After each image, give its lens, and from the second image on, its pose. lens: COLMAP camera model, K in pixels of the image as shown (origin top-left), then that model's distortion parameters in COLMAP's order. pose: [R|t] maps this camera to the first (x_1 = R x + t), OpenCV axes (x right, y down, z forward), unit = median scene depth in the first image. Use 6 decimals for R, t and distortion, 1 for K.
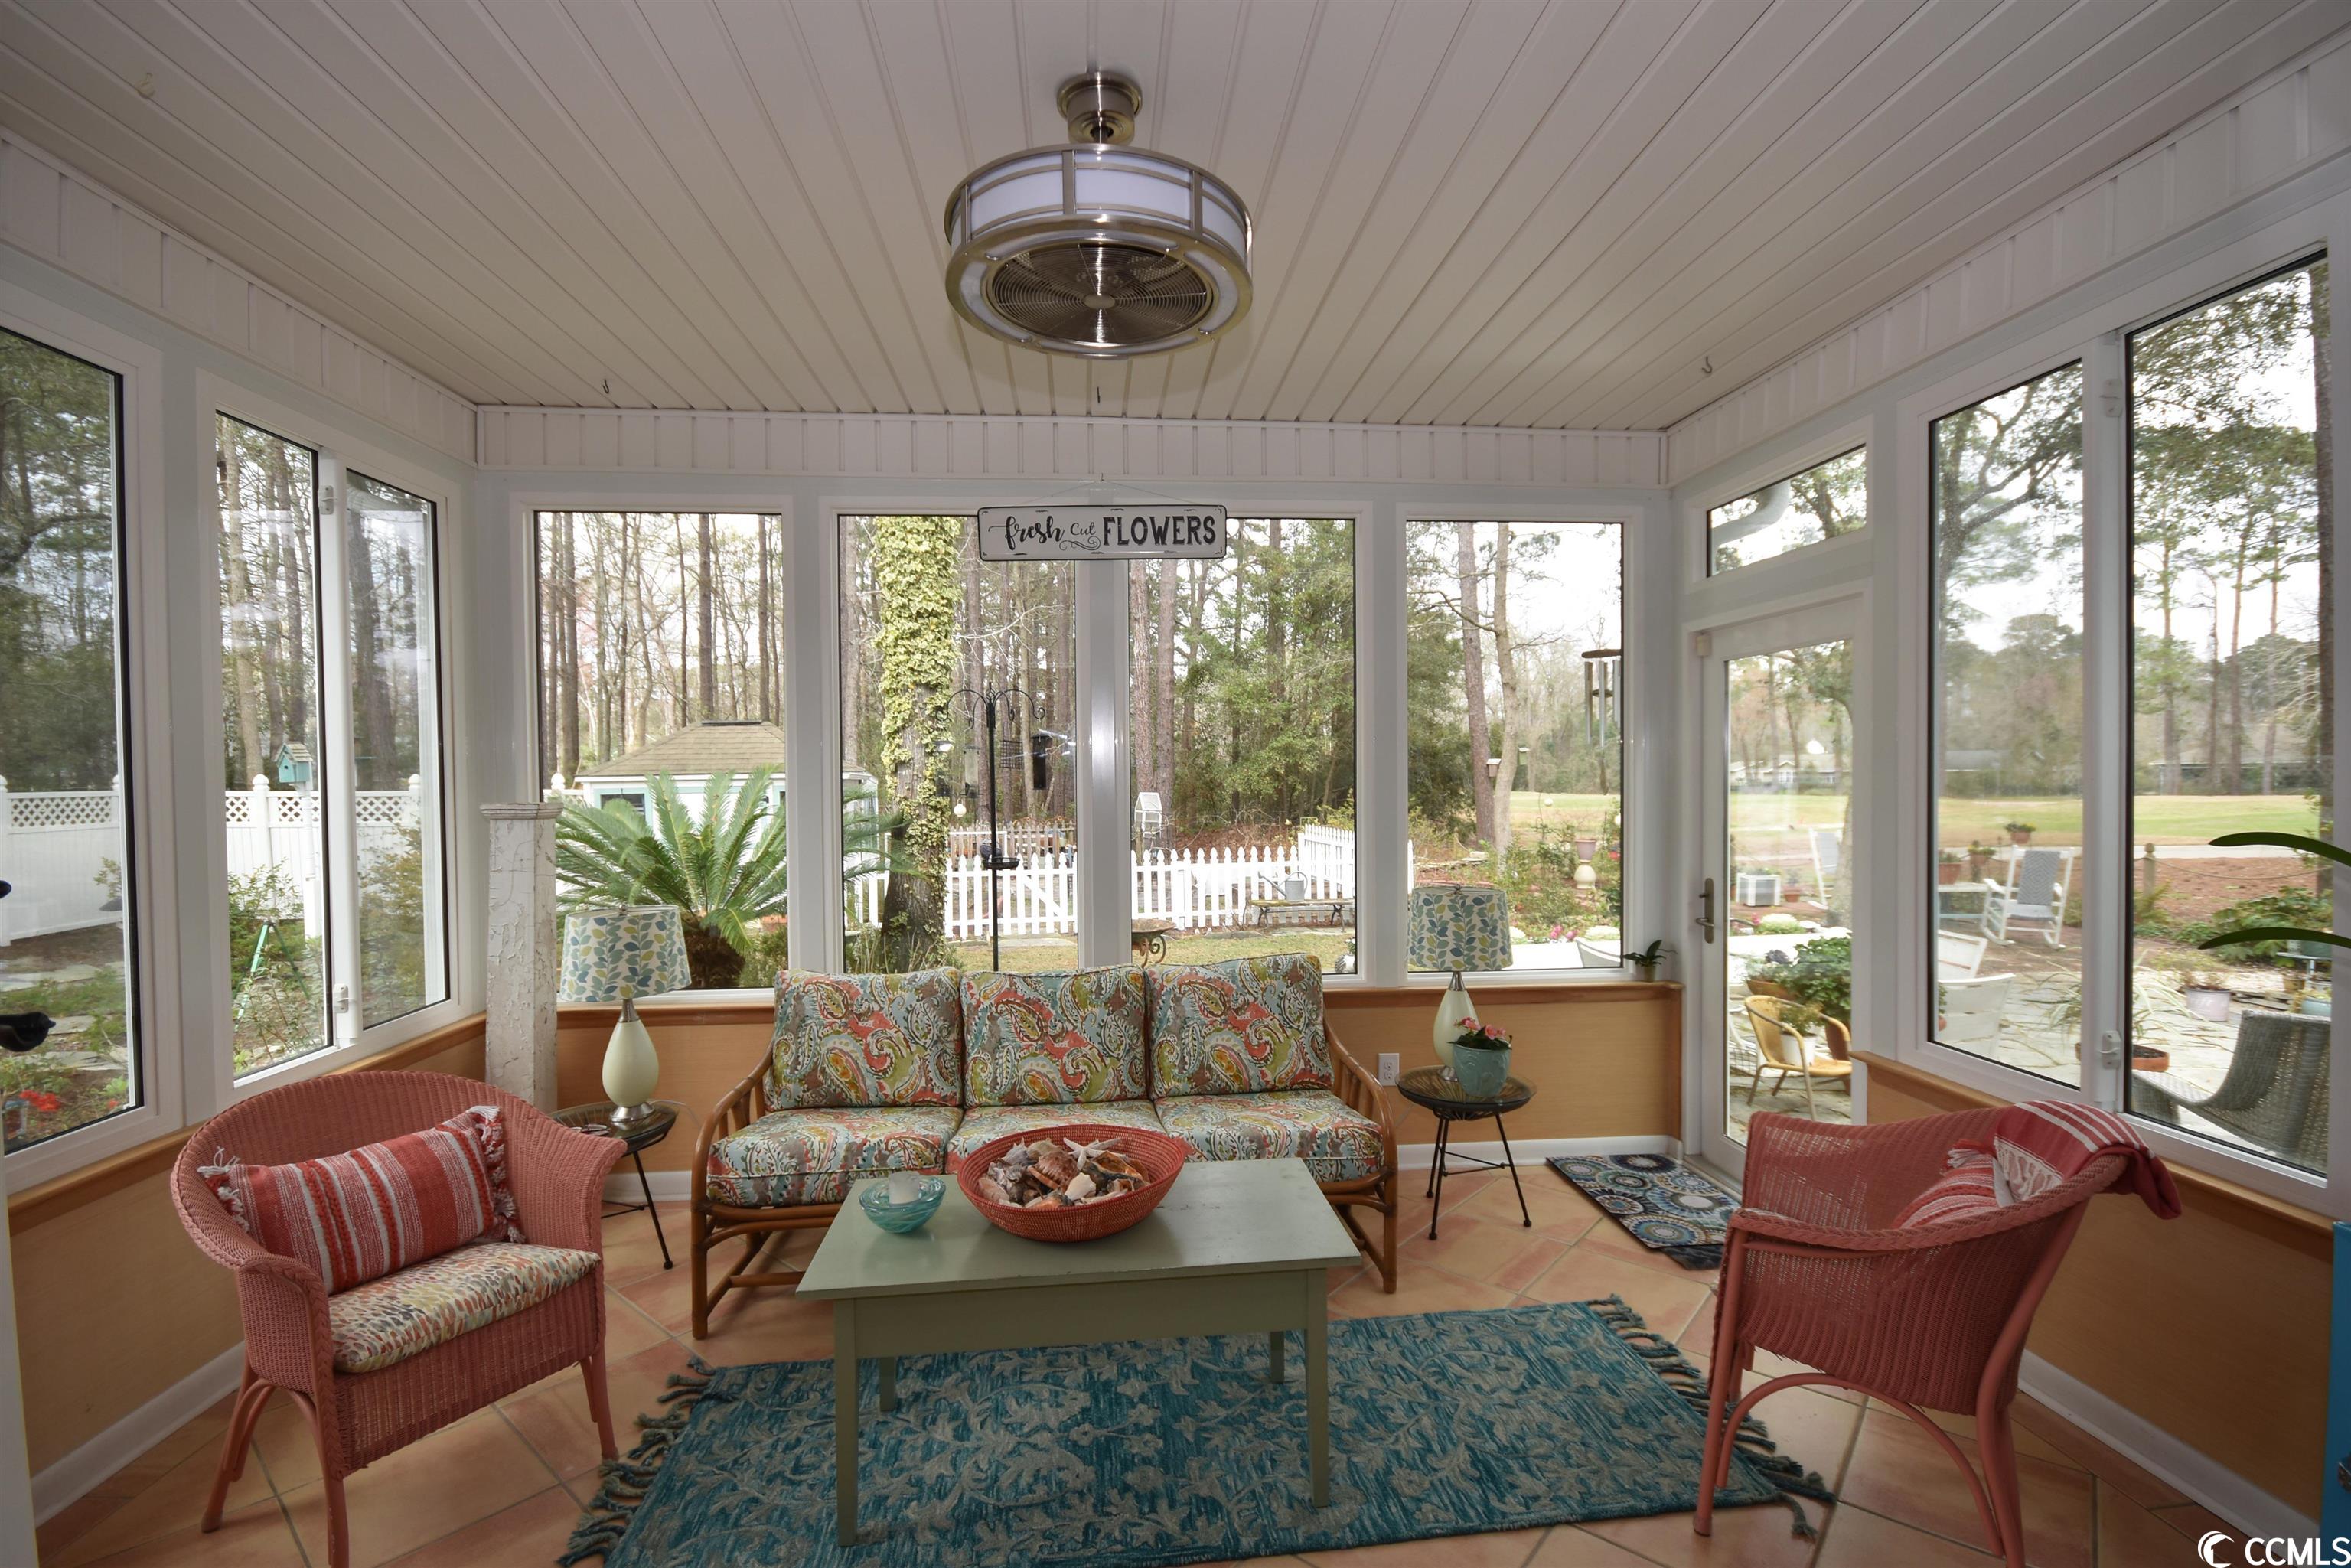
lens RADIAL K [[1030.1, 0, 1178.6], [0, 1030.1, 785.2], [0, 0, 1]] dist [0.002502, -0.008974]
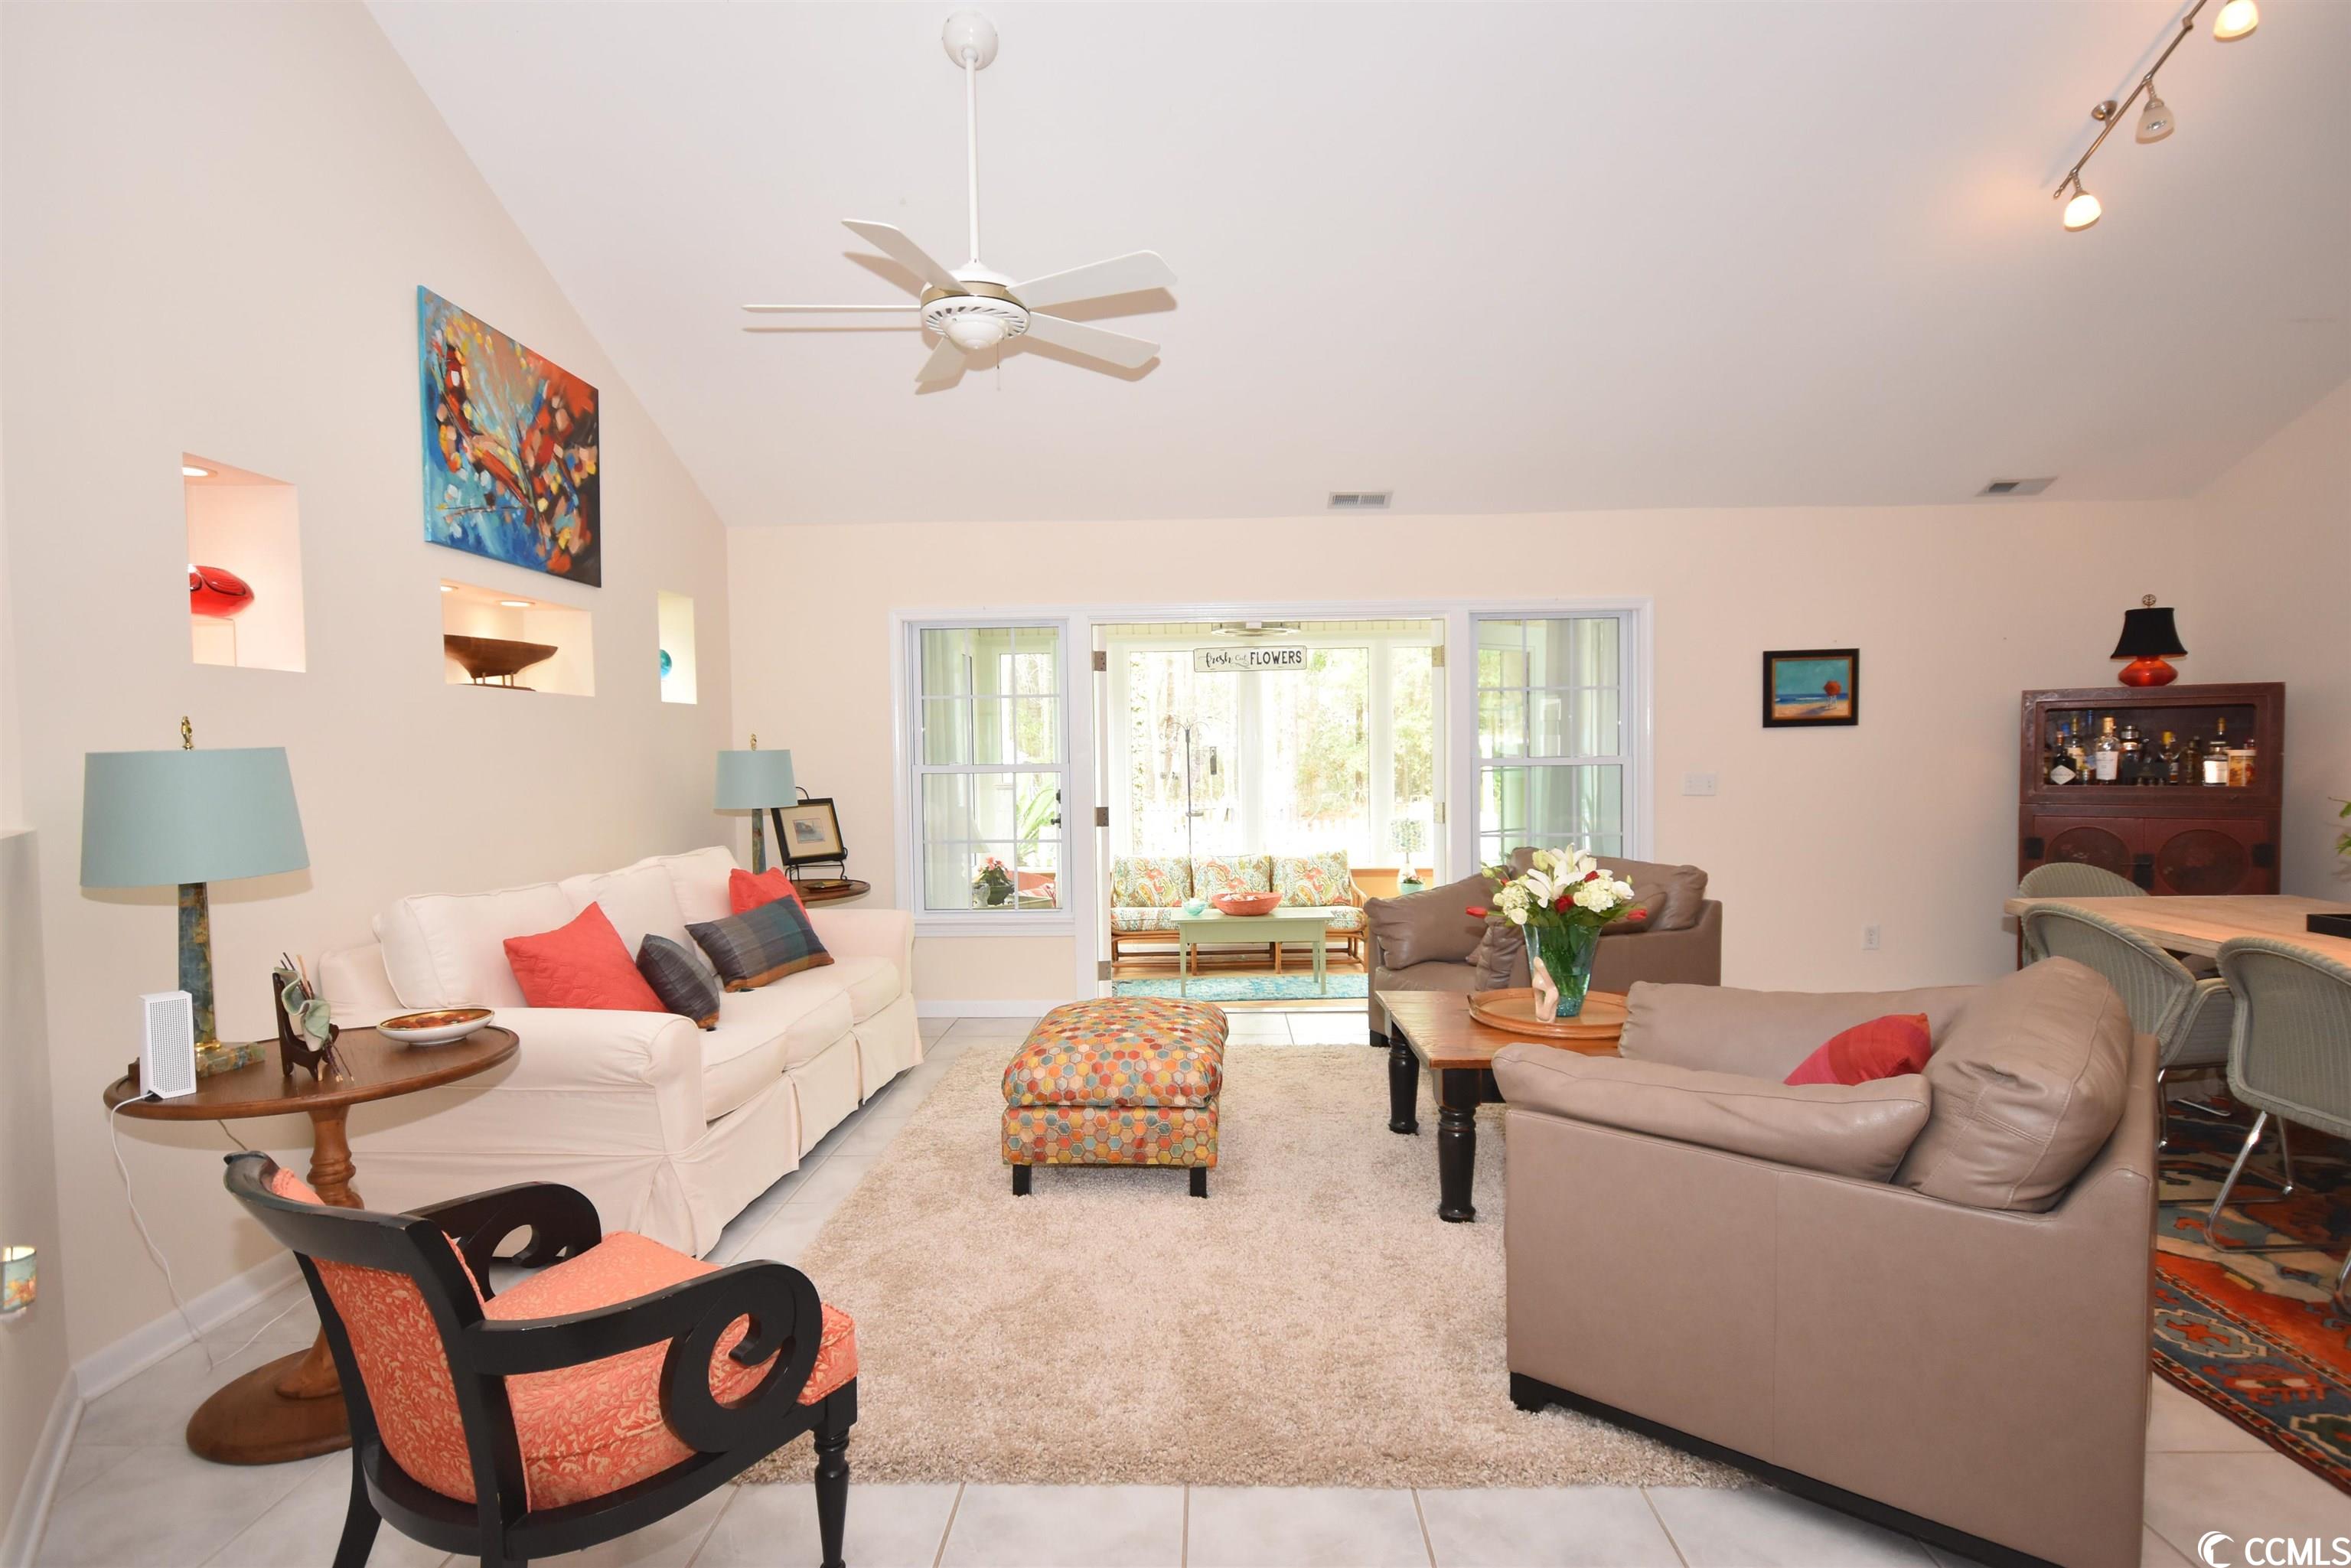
lens RADIAL K [[1231.5, 0, 1178.0], [0, 1231.5, 781.8], [0, 0, 1]] dist [0.000016, 0.000058]
pose [[0.994273, -0.003387, -0.106813, 0.056791], [0.005049, 0.999870, 0.015301, -0.025385], [0.106747, -0.015753, 0.994161, -1.732053]]
